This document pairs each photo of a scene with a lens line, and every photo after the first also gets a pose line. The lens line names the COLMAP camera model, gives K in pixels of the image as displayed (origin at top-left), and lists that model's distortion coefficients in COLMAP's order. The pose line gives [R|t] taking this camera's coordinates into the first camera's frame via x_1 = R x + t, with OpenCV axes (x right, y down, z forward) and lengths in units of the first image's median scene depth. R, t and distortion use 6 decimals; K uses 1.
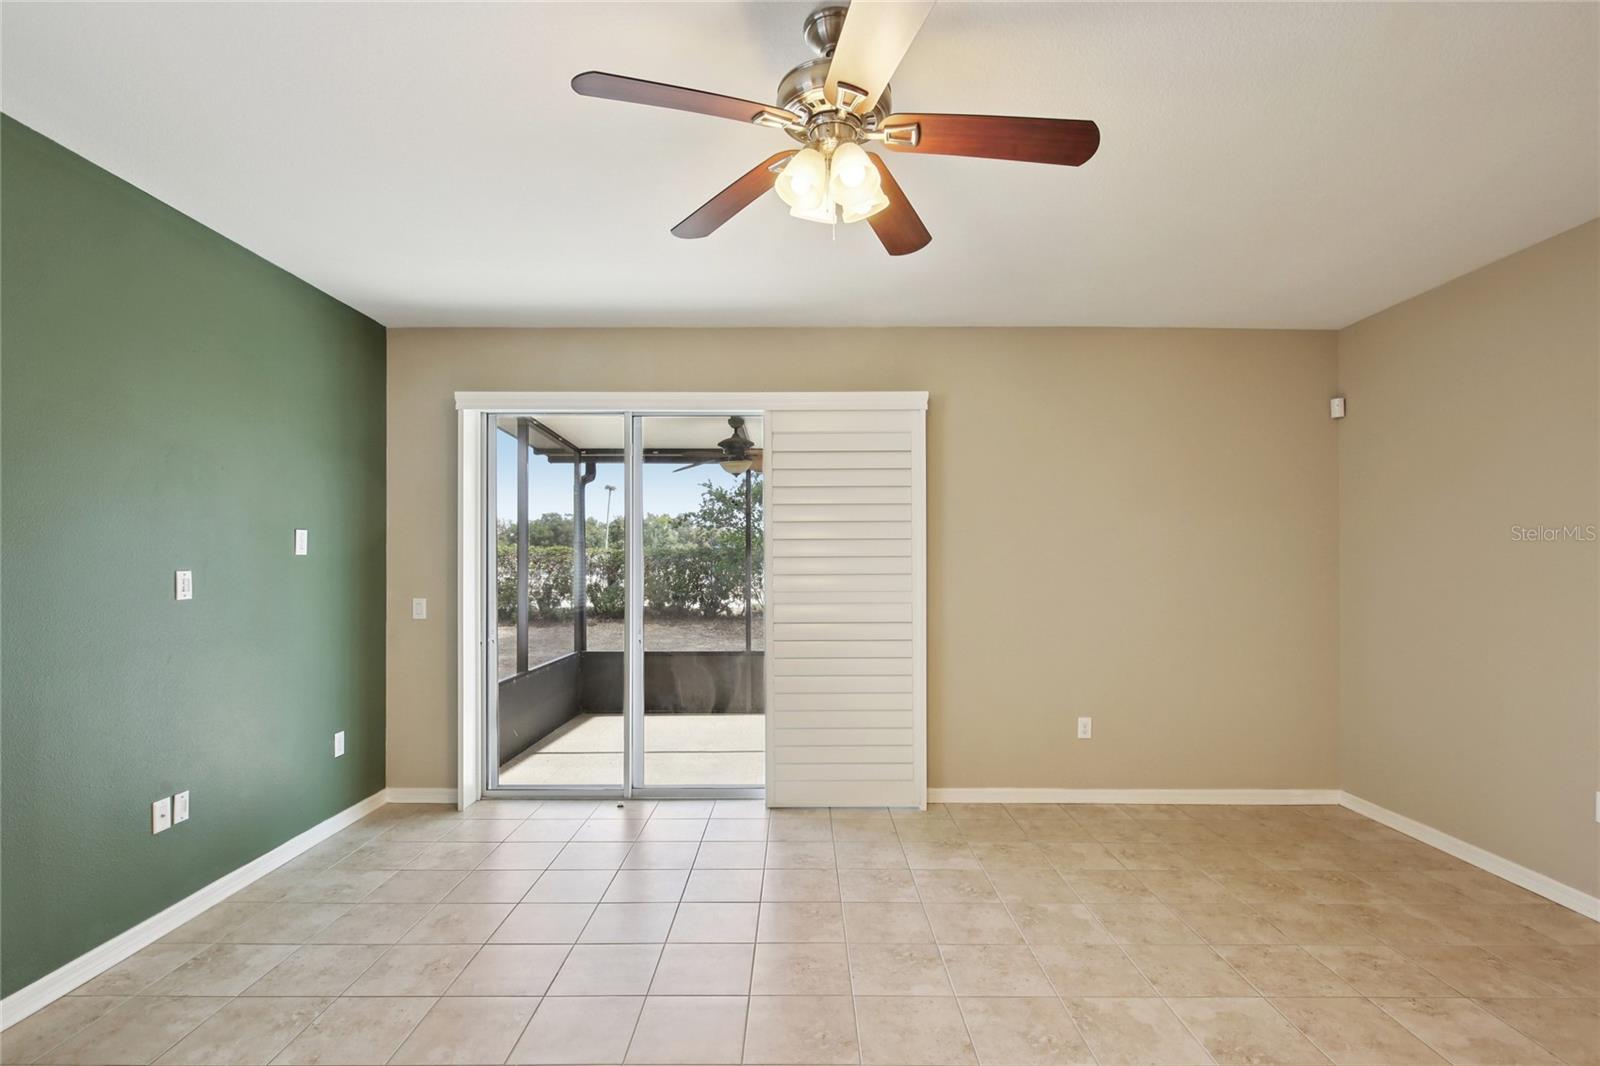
lens RADIAL K [[743.7, 0, 800.8], [0, 743.7, 565.6], [0, 0, 1]] dist [-0.003197, 0.000465]
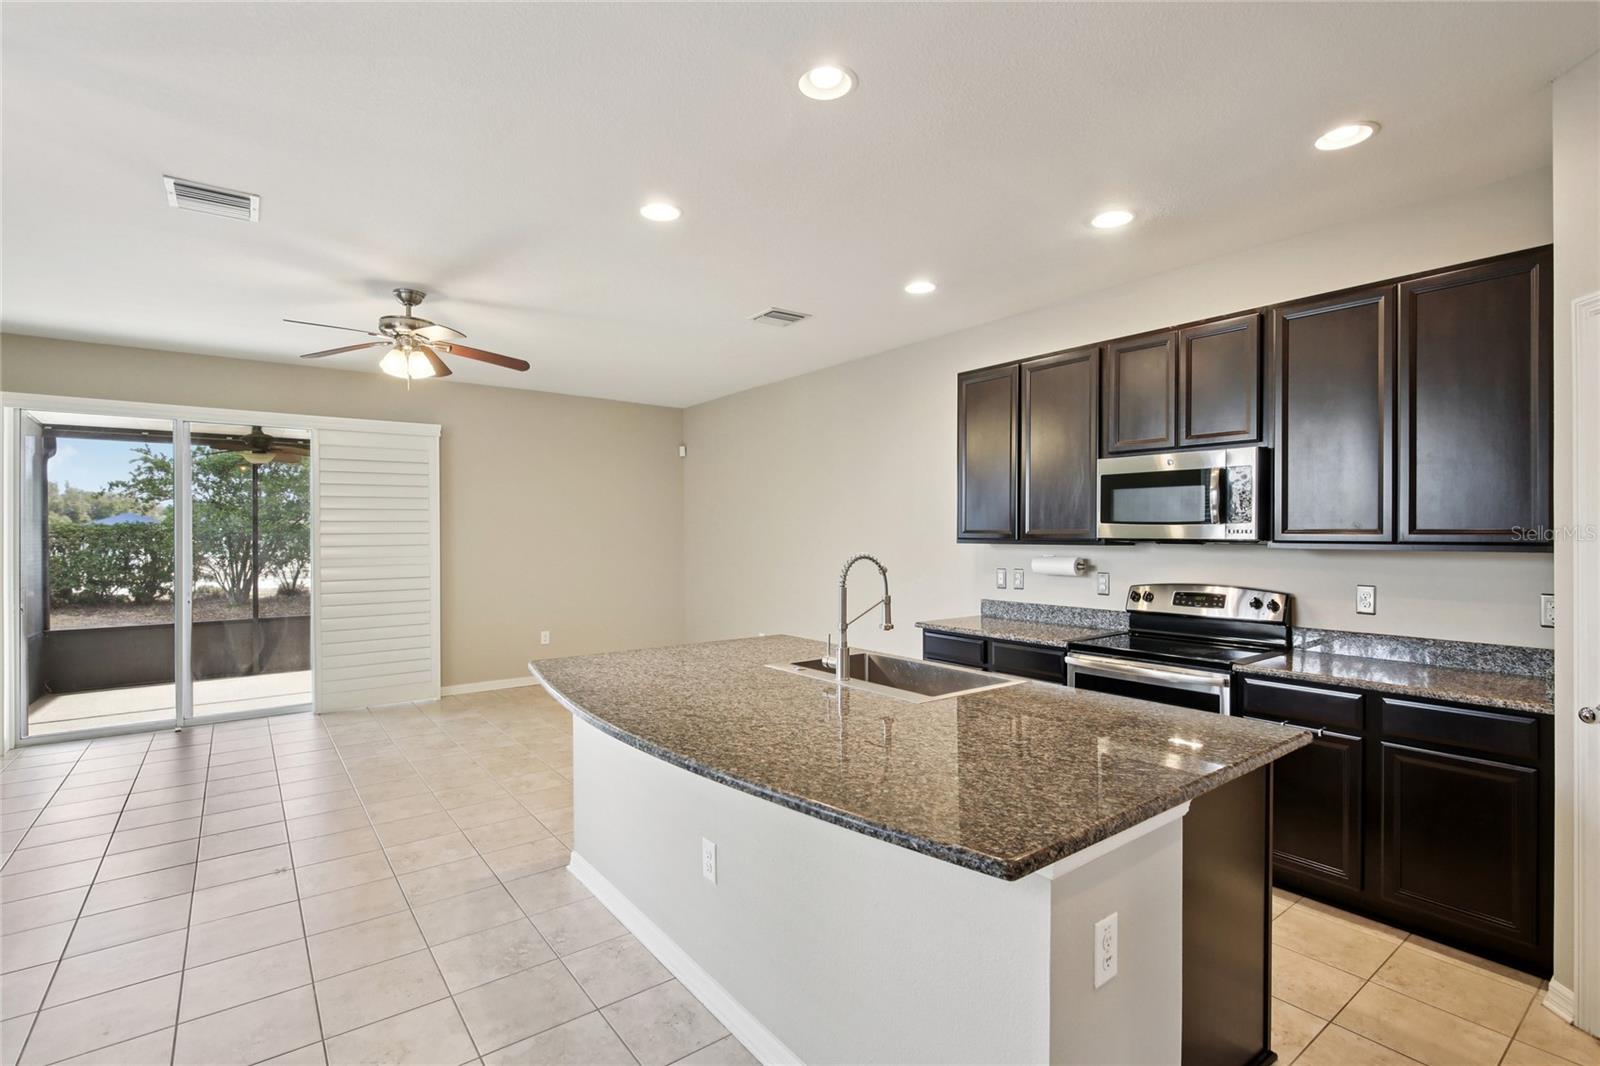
lens RADIAL K [[743.7, 0, 788.9], [0, 743.7, 528.9], [0, 0, 1]] dist [-0.003197, 0.000465]
pose [[0.803714, 0.000062, 0.595016, -0.163072], [0.009447, 0.999873, -0.012865, 0.005901], [-0.594941, 0.015961, 0.803611, -0.648217]]
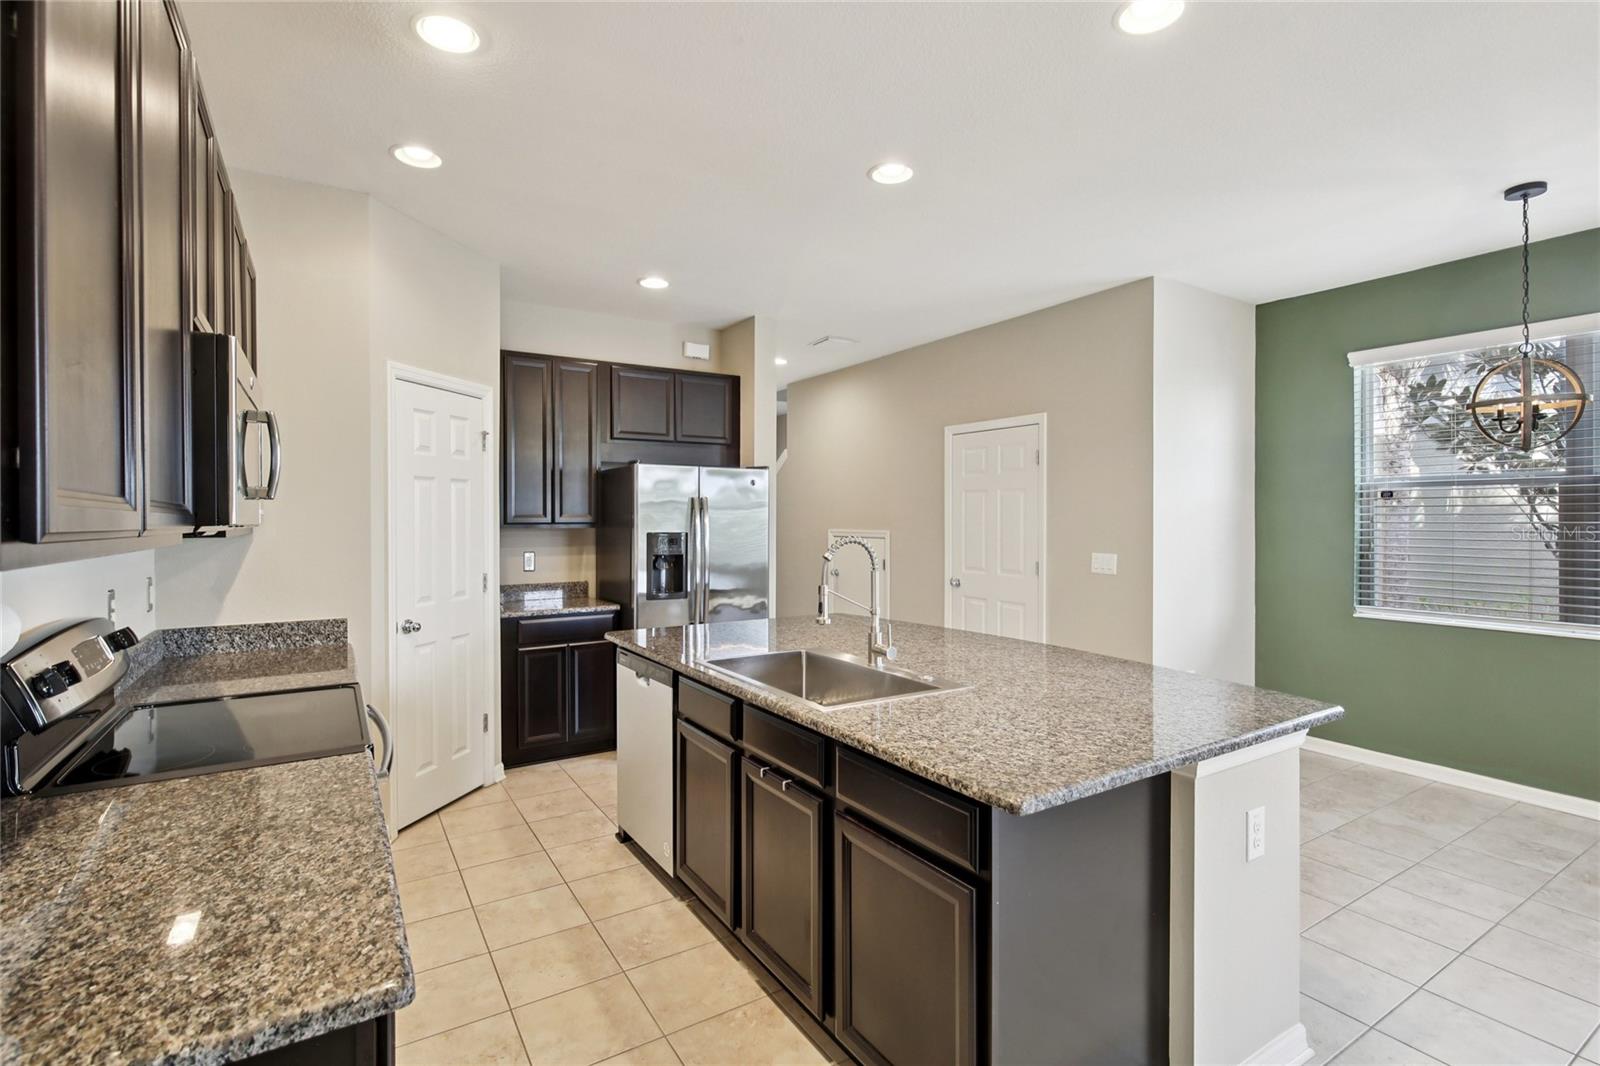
lens RADIAL K [[743.7, 0, 790.3], [0, 743.7, 523.5], [0, 0, 1]] dist [-0.003197, 0.000465]
pose [[-0.851677, 0.002330, -0.524062, 0.620178], [-0.005306, 0.999901, 0.013069, 0.001087], [0.524041, 0.013911, -0.851580, 0.306439]]
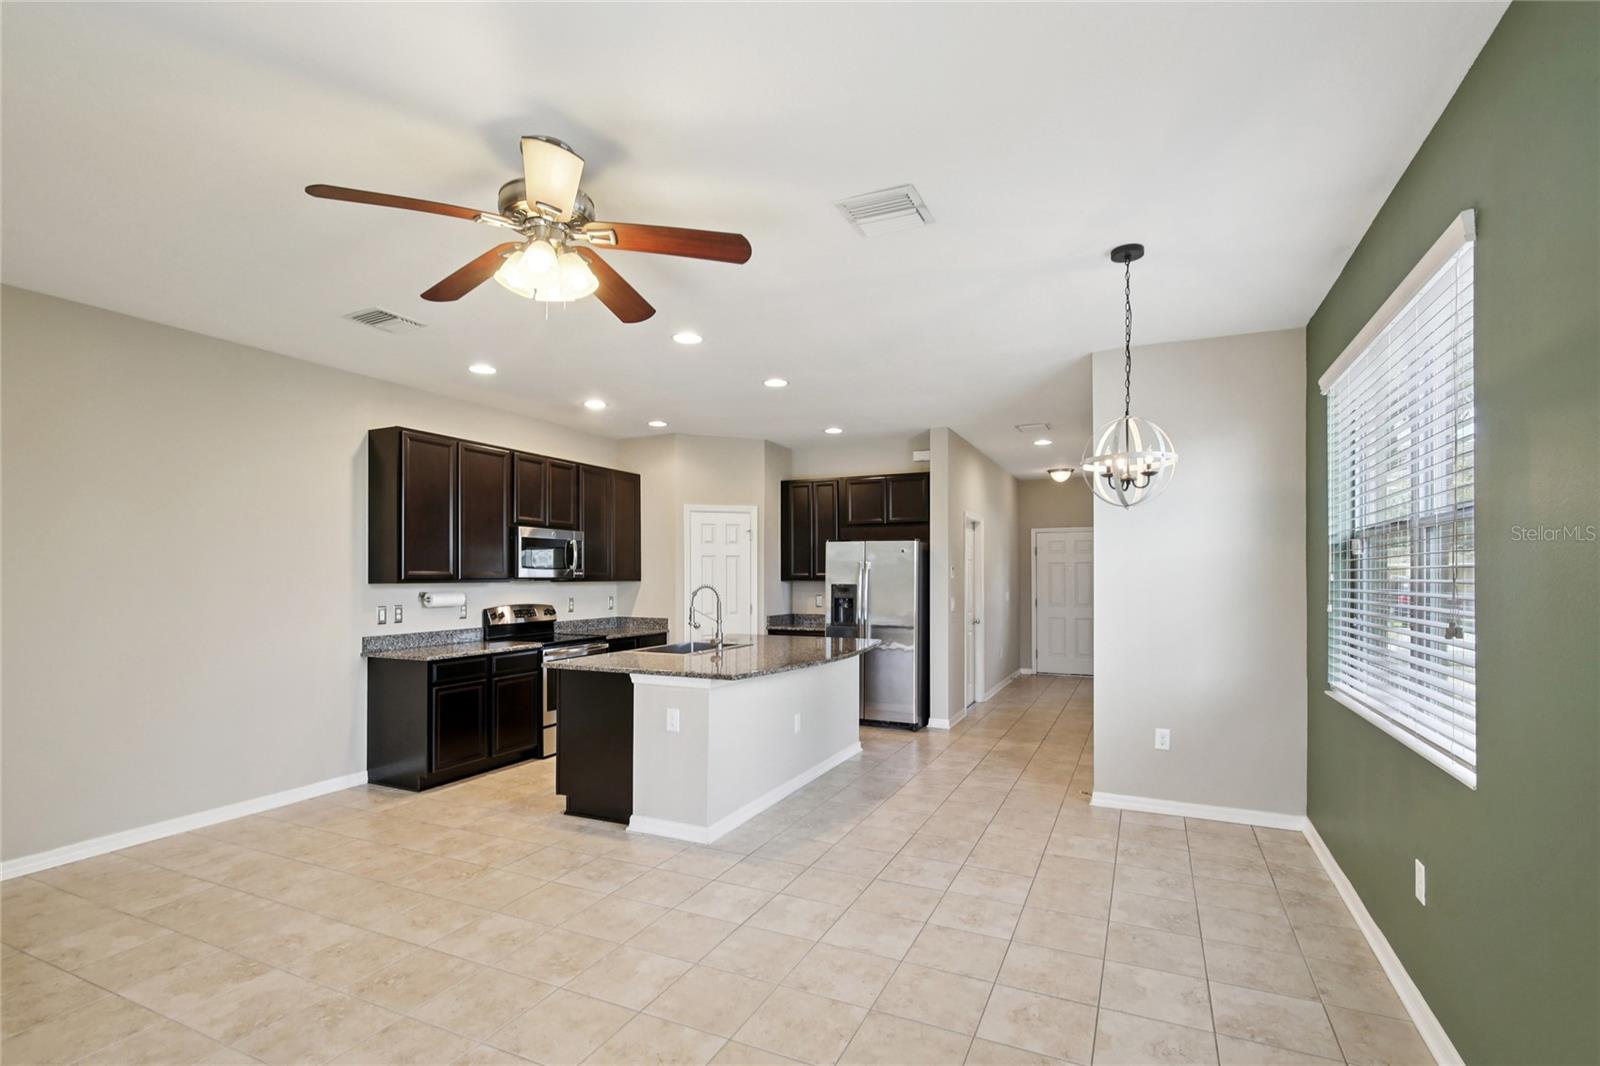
lens RADIAL K [[743.7, 0, 793.9], [0, 743.7, 581.9], [0, 0, 1]] dist [-0.003197, 0.000465]
pose [[-0.903679, -0.005140, 0.428180, -0.387173], [0.002243, 0.999857, 0.016737, -0.005168], [-0.428205, 0.016085, -0.903538, 0.872065]]
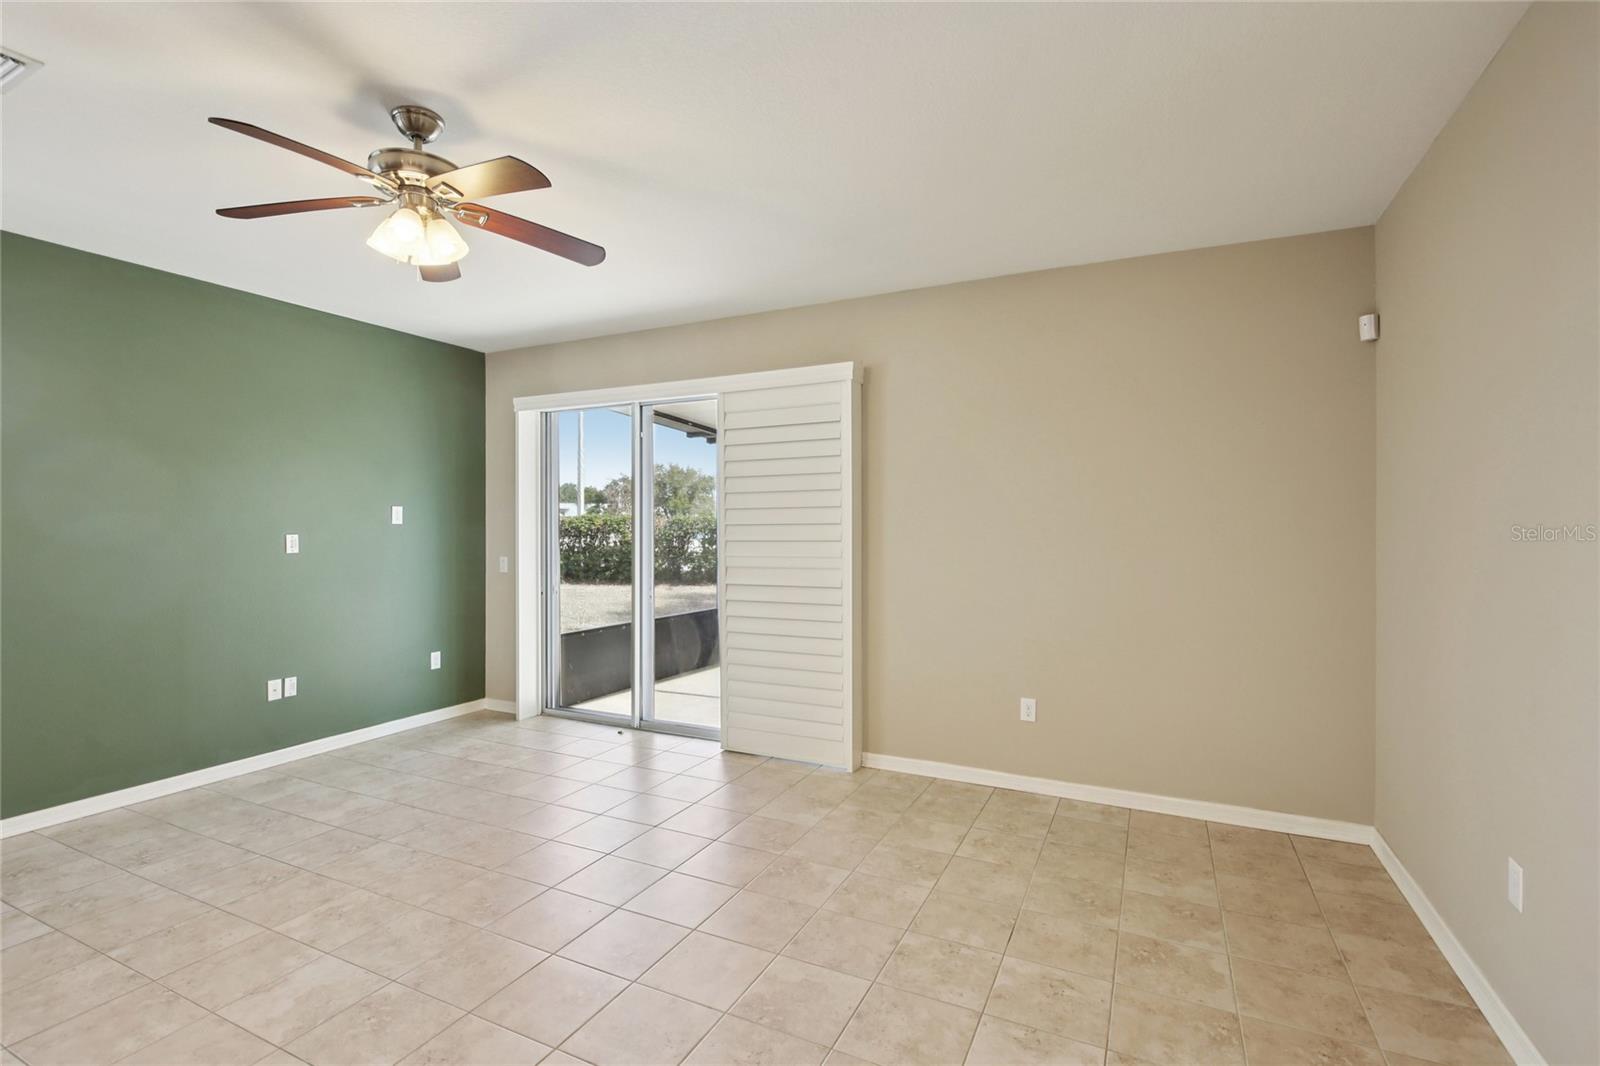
lens RADIAL K [[743.7, 0, 796.2], [0, 743.7, 532.4], [0, 0, 1]] dist [-0.003197, 0.000465]
pose [[0.896075, 0.001804, -0.443900, 0.551604], [-0.001753, 0.999998, 0.000525, -0.000001], [0.443900, 0.000308, 0.896076, 0.053928]]
